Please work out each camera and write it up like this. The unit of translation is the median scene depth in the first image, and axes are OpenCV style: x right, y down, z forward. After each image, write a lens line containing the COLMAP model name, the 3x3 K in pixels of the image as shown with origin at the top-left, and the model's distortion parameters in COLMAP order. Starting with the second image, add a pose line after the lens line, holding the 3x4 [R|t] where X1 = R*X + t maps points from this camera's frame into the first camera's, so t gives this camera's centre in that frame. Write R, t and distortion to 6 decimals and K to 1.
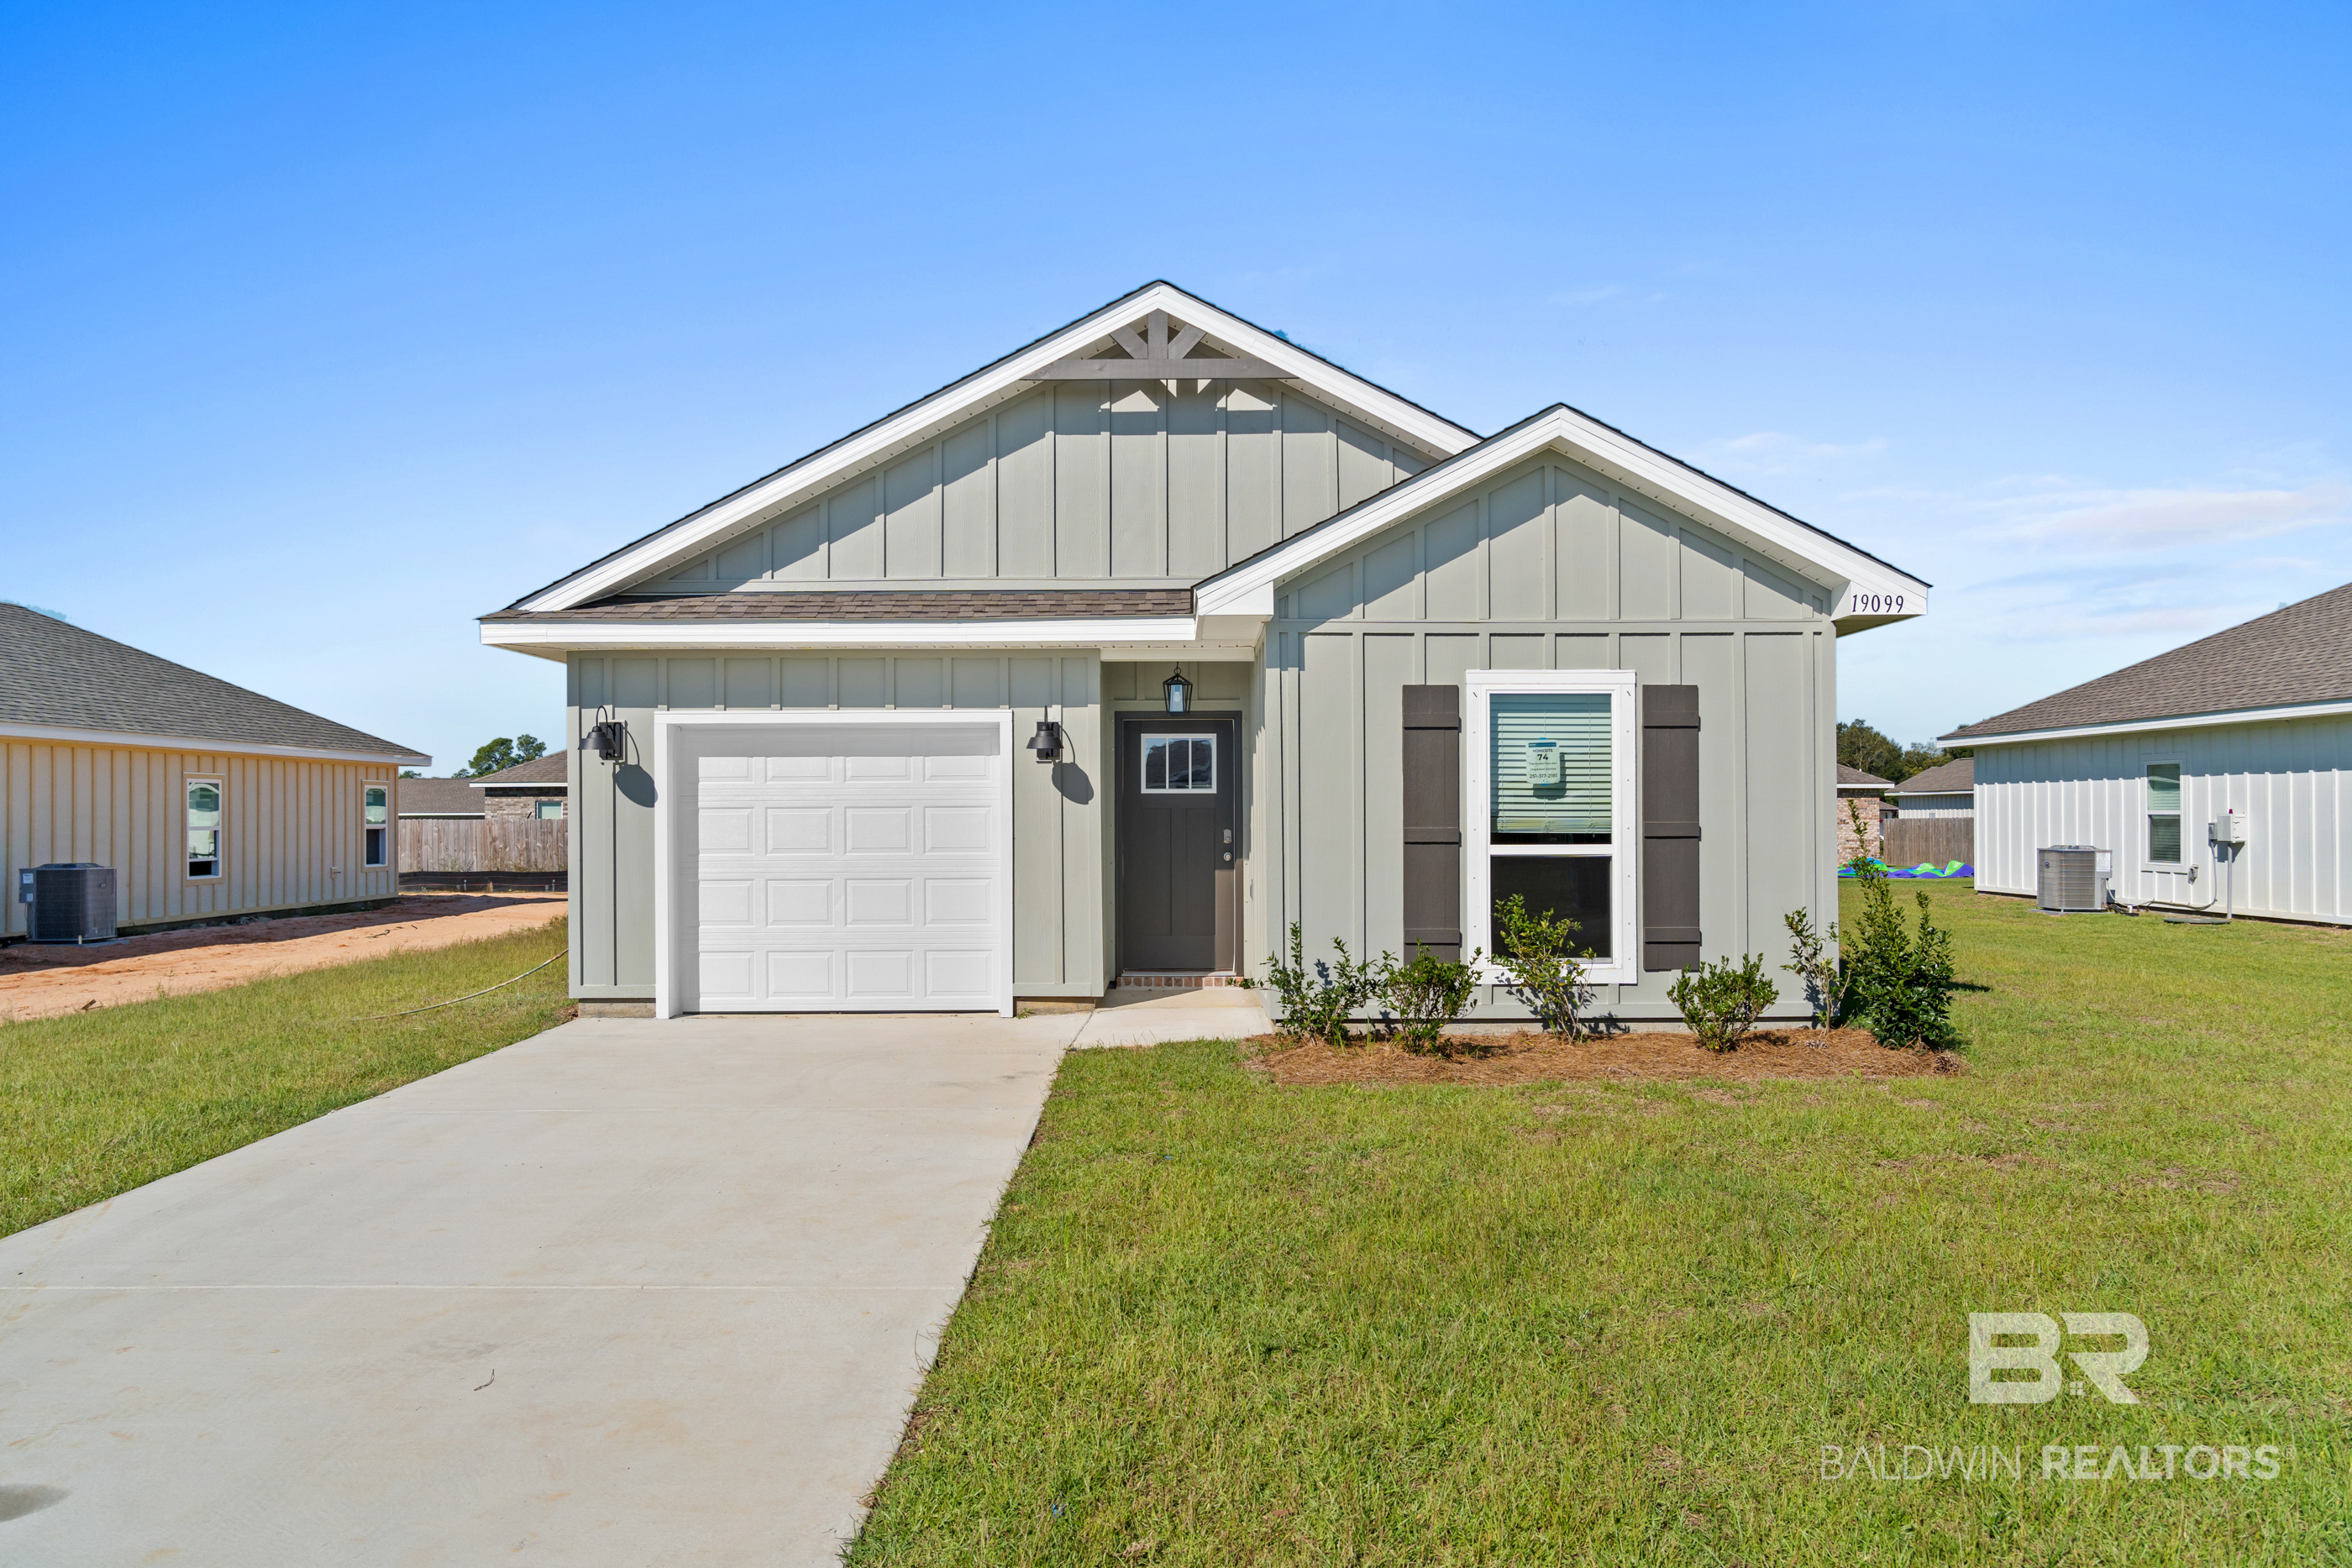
lens RADIAL K [[1634.2, 0, 1178.0], [0, 1634.2, 794.4], [0, 0, 1]] dist [-0.031010, 0.000920]
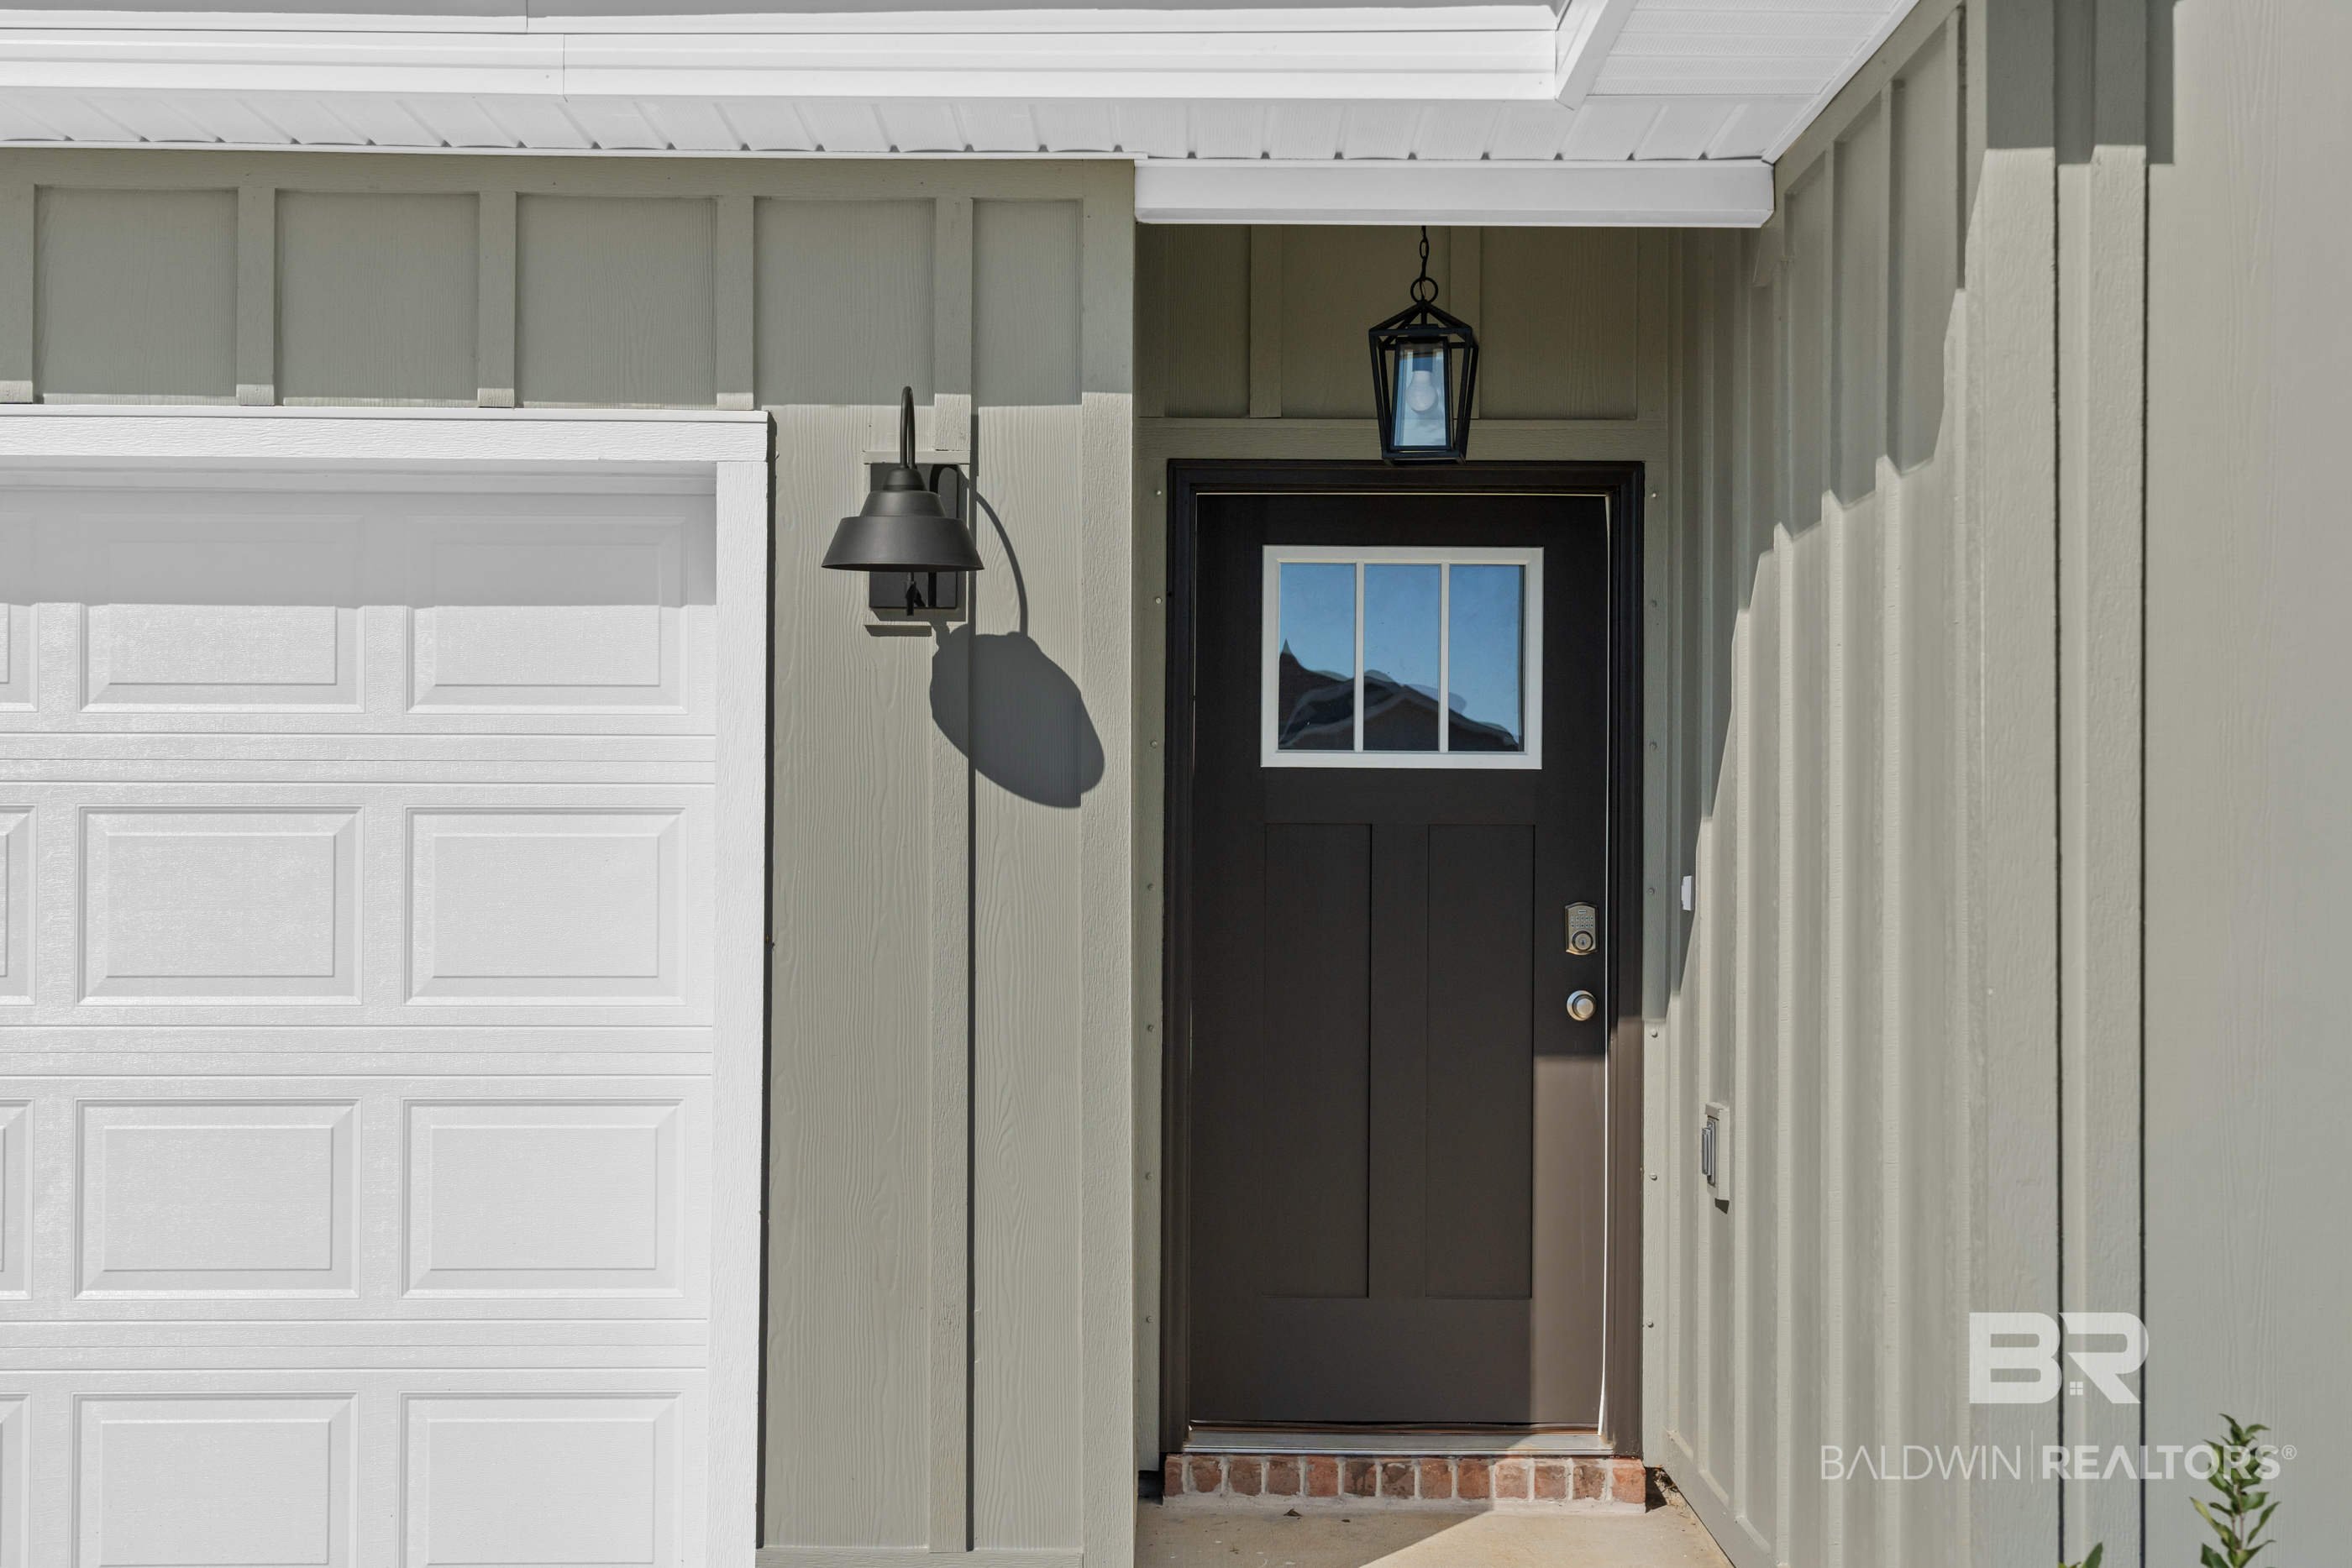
lens RADIAL K [[3085.8, 0, 1179.4], [0, 3085.8, 802.2], [0, 0, 1]] dist [0.047447, 0.000000]
pose [[0.999937, 0.010067, 0.004878, -0.042453], [-0.010091, 0.999937, 0.004819, 0.003142], [-0.004829, -0.004868, 0.999976, 0.542703]]
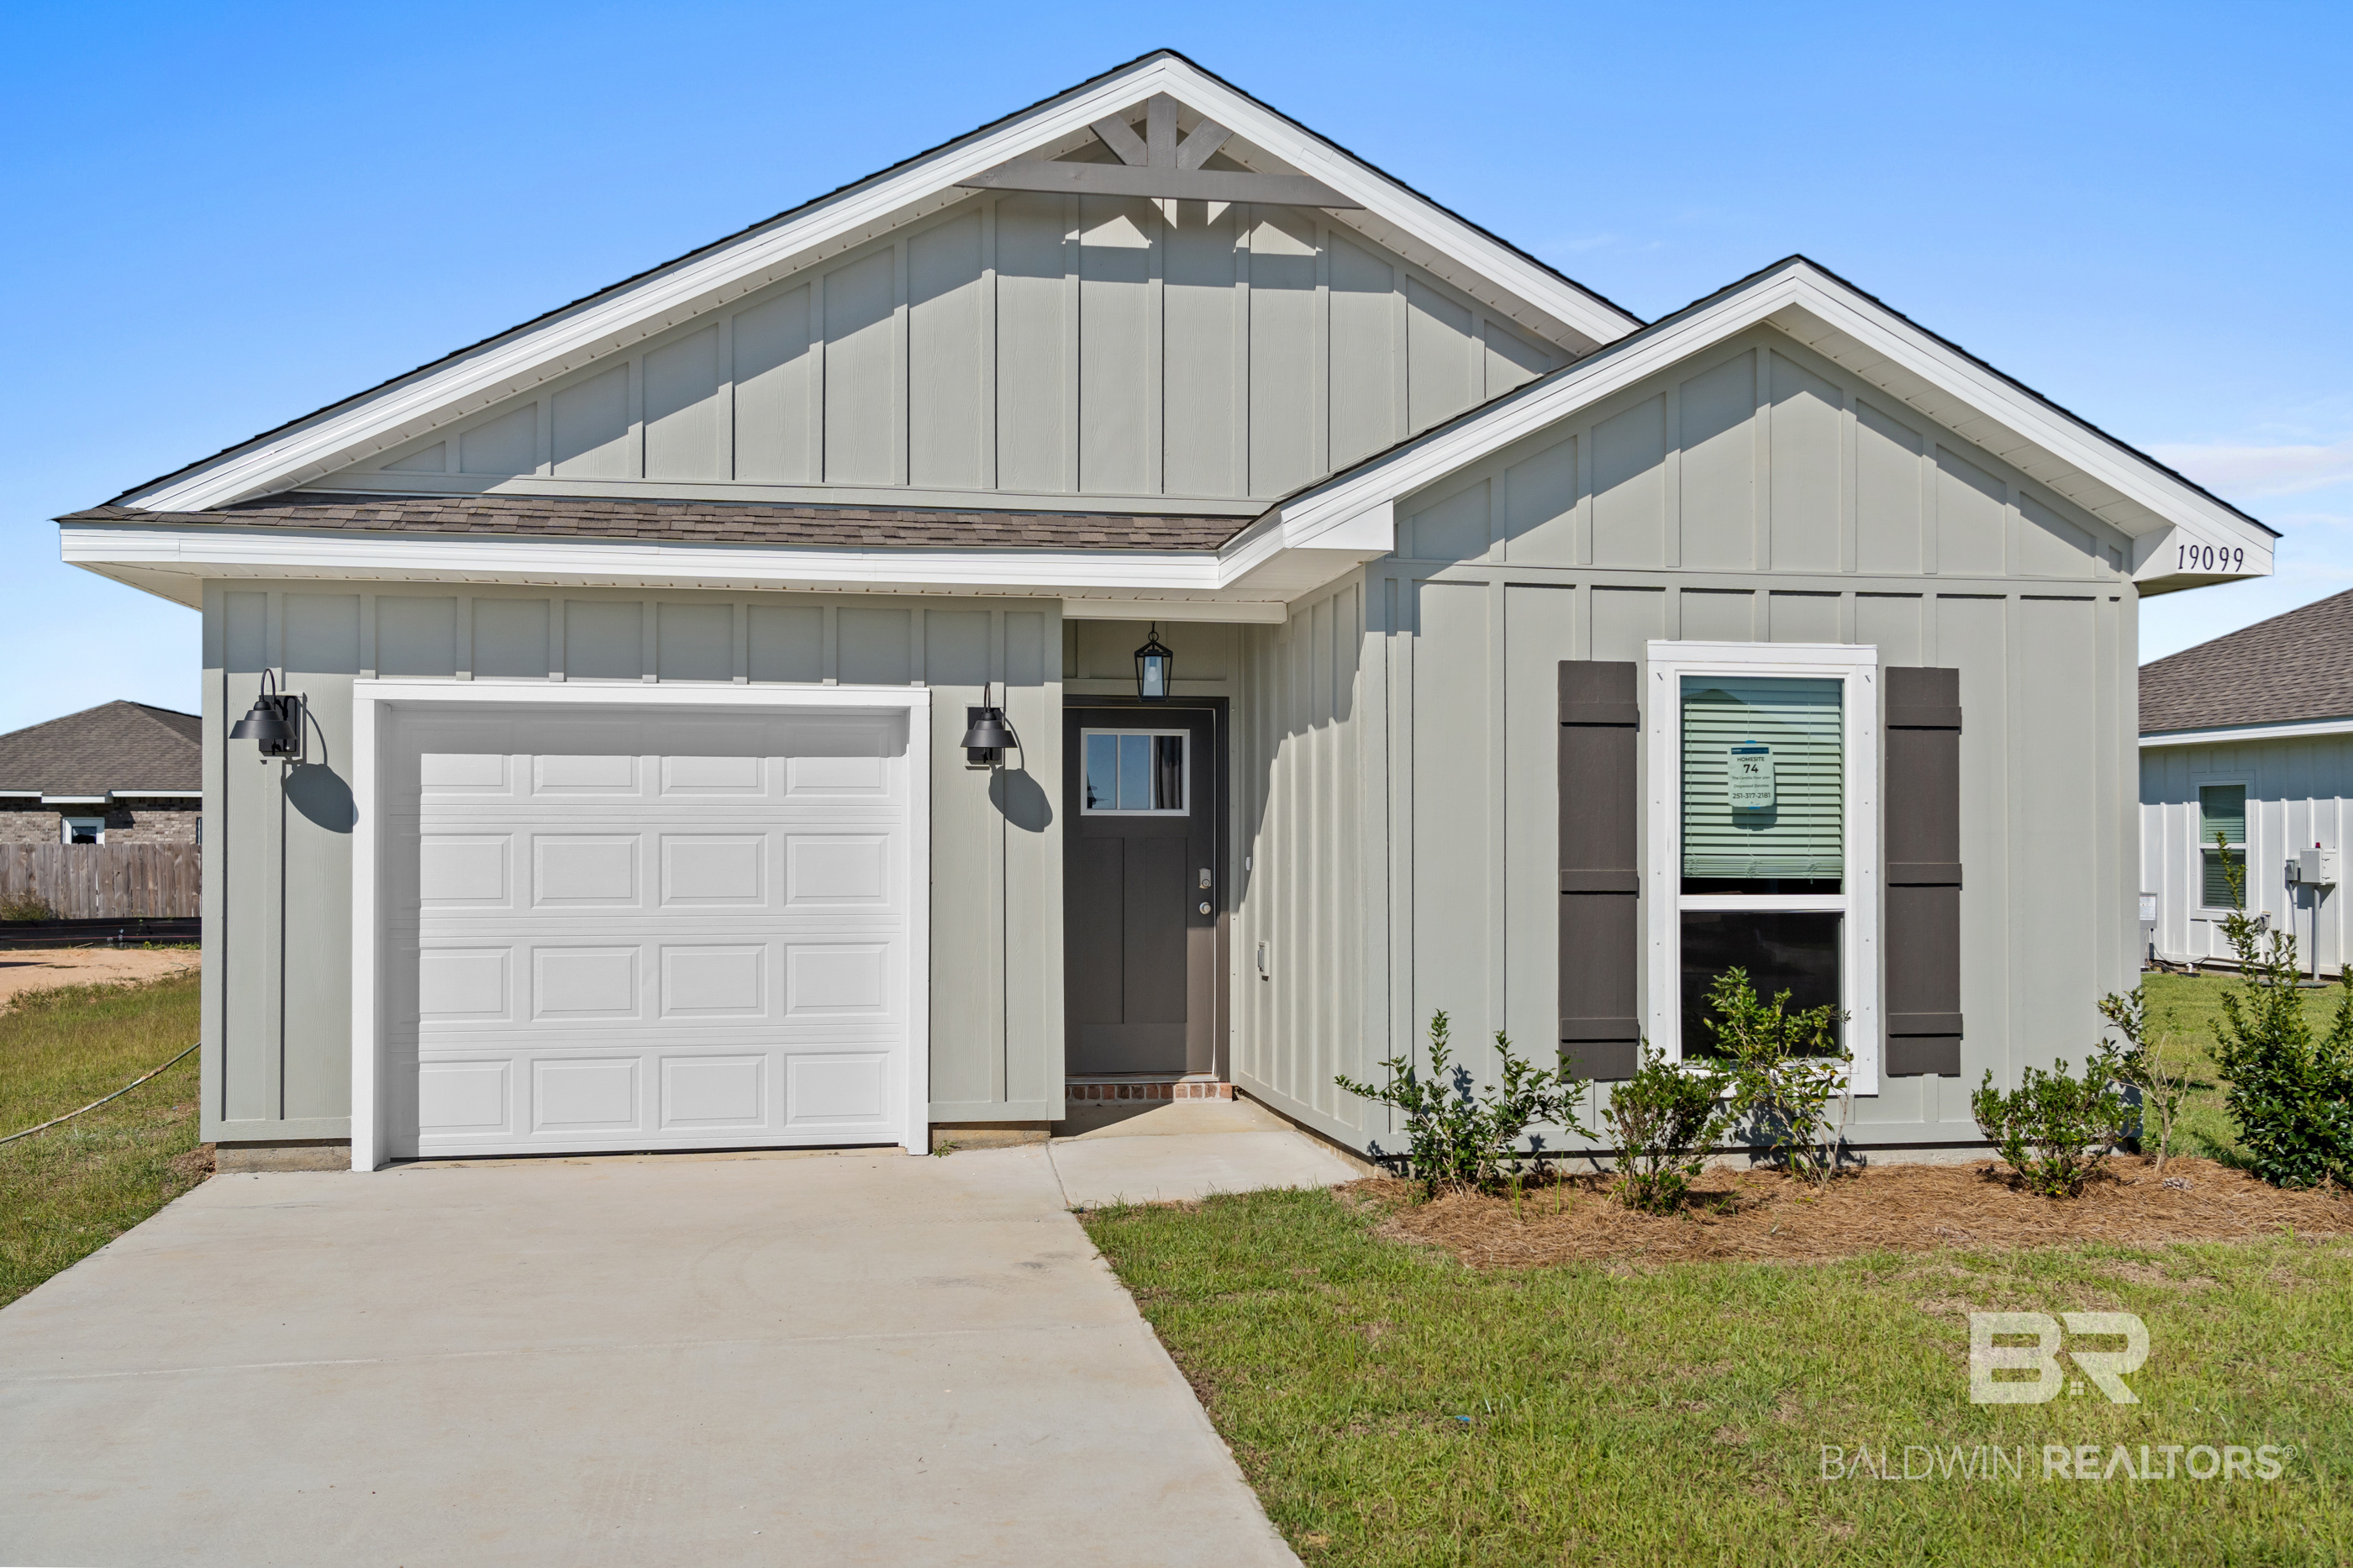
lens RADIAL K [[2076.9, 0, 1164.9], [0, 2076.9, 802.5], [0, 0, 1]] dist [0.016788, -0.004618]
pose [[0.983293, 0.008217, 0.181842, -0.160651], [-0.007343, 0.999958, -0.005480, -0.001579], [-0.181880, 0.004053, 0.983312, 0.157291]]
